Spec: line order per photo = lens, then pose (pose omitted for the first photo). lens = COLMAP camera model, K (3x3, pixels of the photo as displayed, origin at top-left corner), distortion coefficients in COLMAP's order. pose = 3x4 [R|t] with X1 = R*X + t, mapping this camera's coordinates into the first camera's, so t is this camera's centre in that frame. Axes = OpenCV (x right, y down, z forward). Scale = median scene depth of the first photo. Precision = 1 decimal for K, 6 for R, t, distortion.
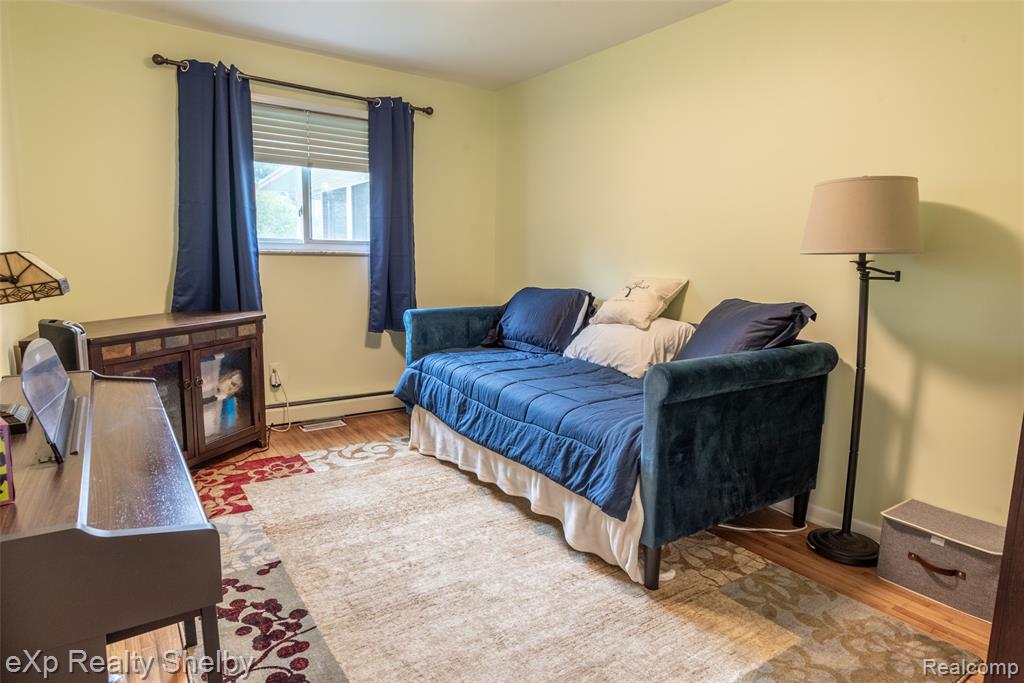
lens RADIAL K [[590.3, 0, 514.2], [0, 590.3, 339.3], [0, 0, 1]] dist [-0.015409, -0.000198]
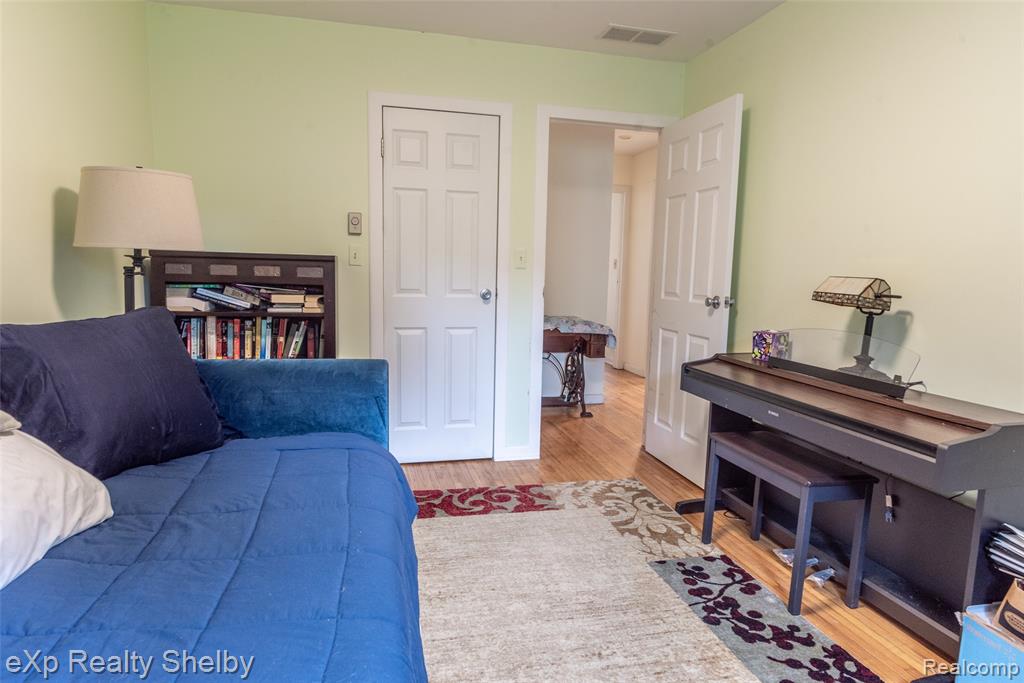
lens RADIAL K [[590.3, 0, 511.7], [0, 590.3, 342.8], [0, 0, 1]] dist [-0.015409, -0.000198]
pose [[-0.931115, -0.080364, 0.355762, -0.363180], [0.011417, 0.968523, 0.248663, -0.260710], [-0.364547, 0.235596, -0.900889, 1.914667]]
